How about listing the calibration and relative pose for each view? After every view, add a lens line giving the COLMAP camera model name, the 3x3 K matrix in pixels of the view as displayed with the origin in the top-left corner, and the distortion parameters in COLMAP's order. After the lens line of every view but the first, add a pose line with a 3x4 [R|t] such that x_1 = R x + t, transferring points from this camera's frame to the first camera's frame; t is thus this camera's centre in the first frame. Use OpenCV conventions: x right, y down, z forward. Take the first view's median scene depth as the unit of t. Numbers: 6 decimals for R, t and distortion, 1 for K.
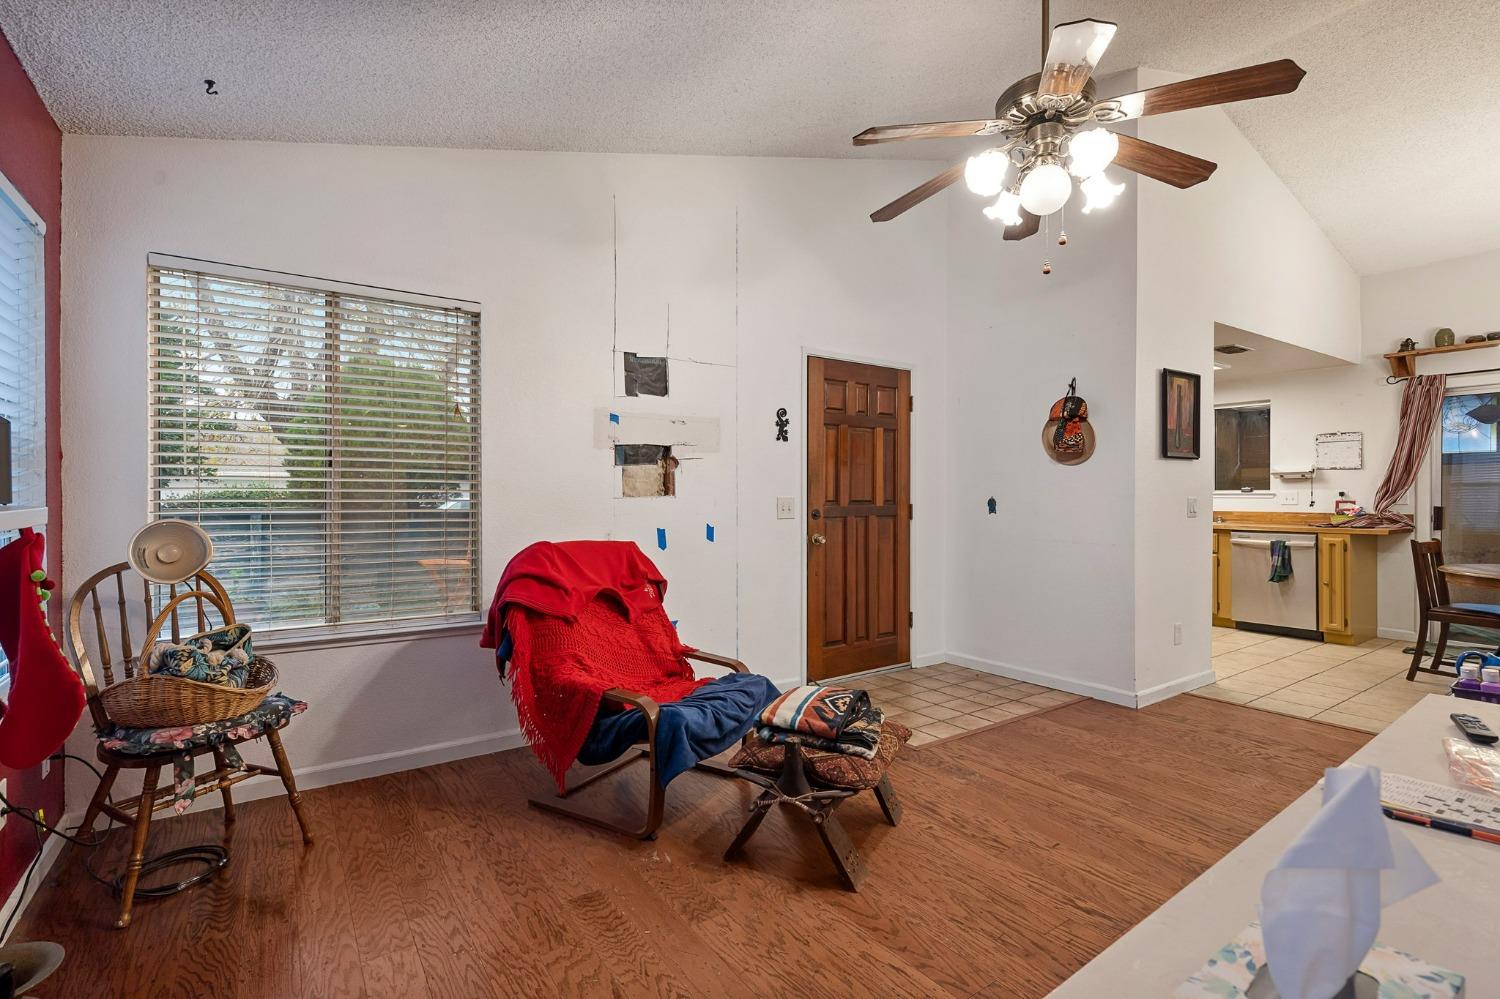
lens RADIAL K [[680.4, 0, 754.5], [0, 680.4, 491.1], [0, 0, 1]] dist [-0.000739, 0.000099]
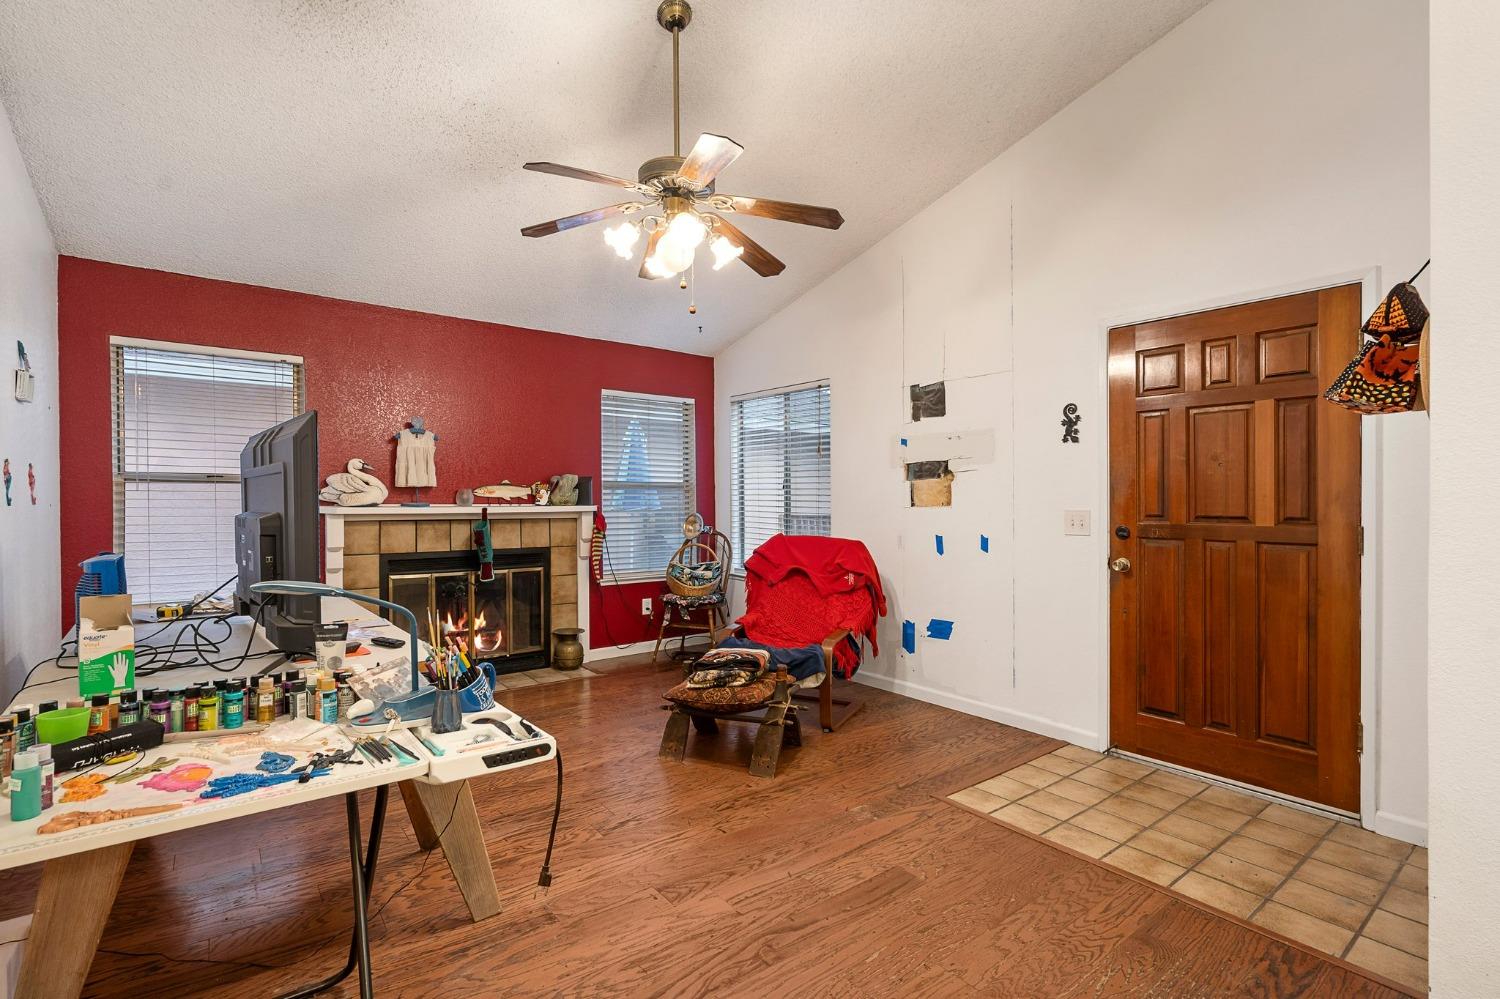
lens RADIAL K [[698.8, 0, 742.3], [0, 698.8, 504.1], [0, 0, 1]] dist [-0.059733, 0.019752]
pose [[0.041275, 0.008492, -0.999112, 0.977723], [0.001924, 0.999961, 0.008579, -0.006687], [0.999146, -0.002276, 0.041257, 0.625182]]
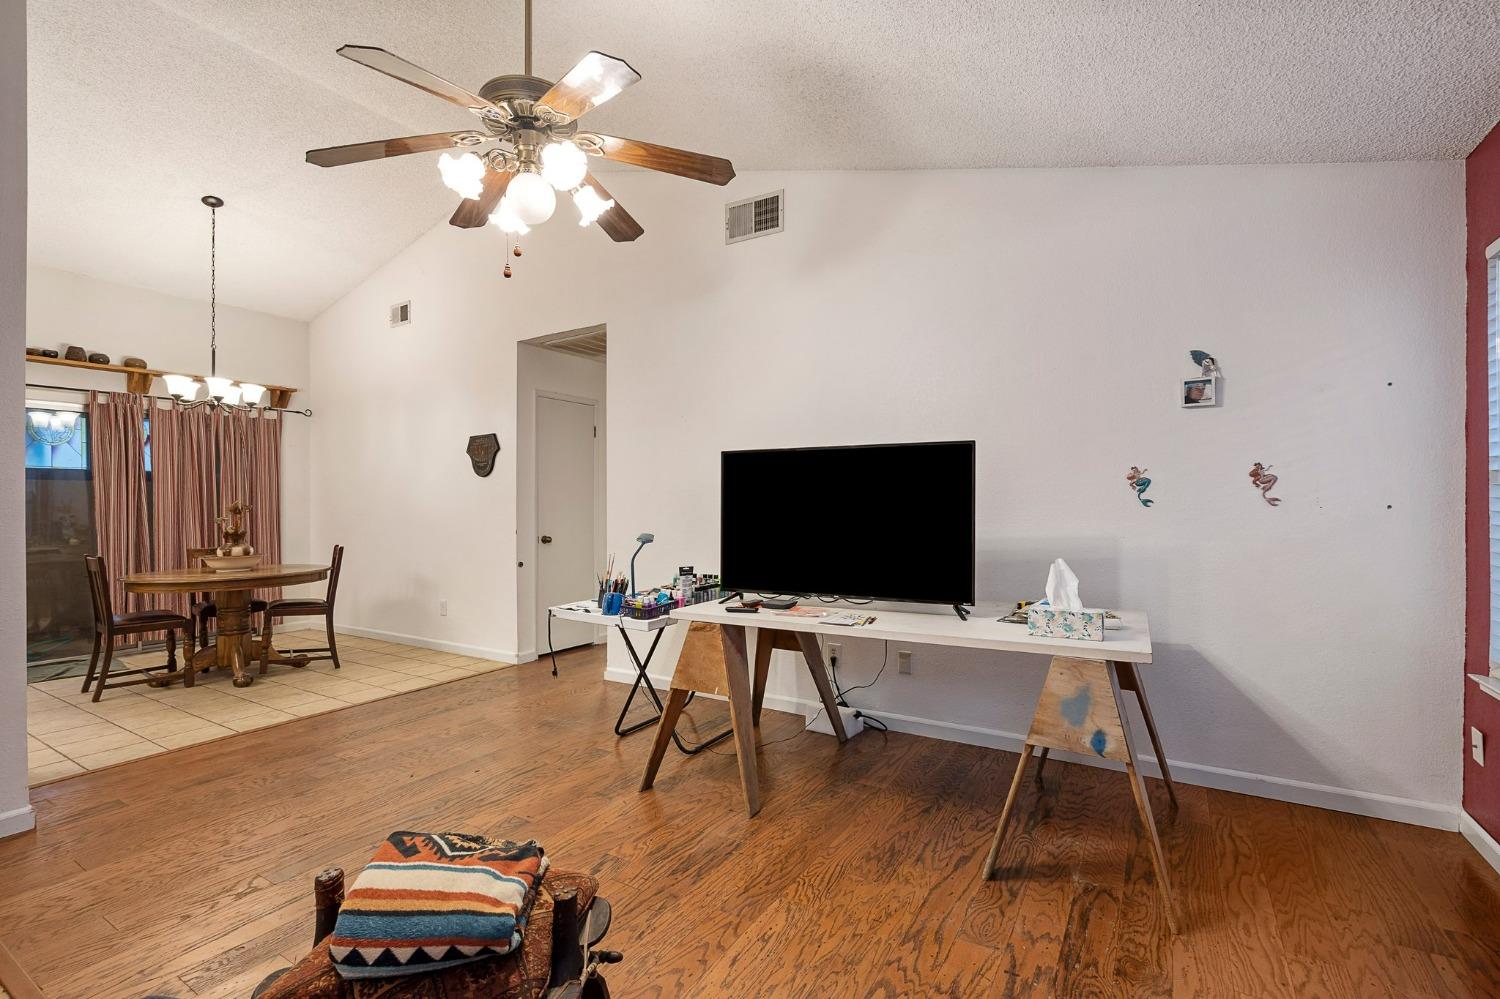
lens RADIAL K [[698.8, 0, 742.3], [0, 698.8, 504.1], [0, 0, 1]] dist [-0.059733, 0.019752]
pose [[-0.393629, -0.003489, 0.919263, -0.359299], [0.002839, 0.999983, 0.005011, -0.007267], [-0.919265, 0.004582, -0.393612, 0.652983]]
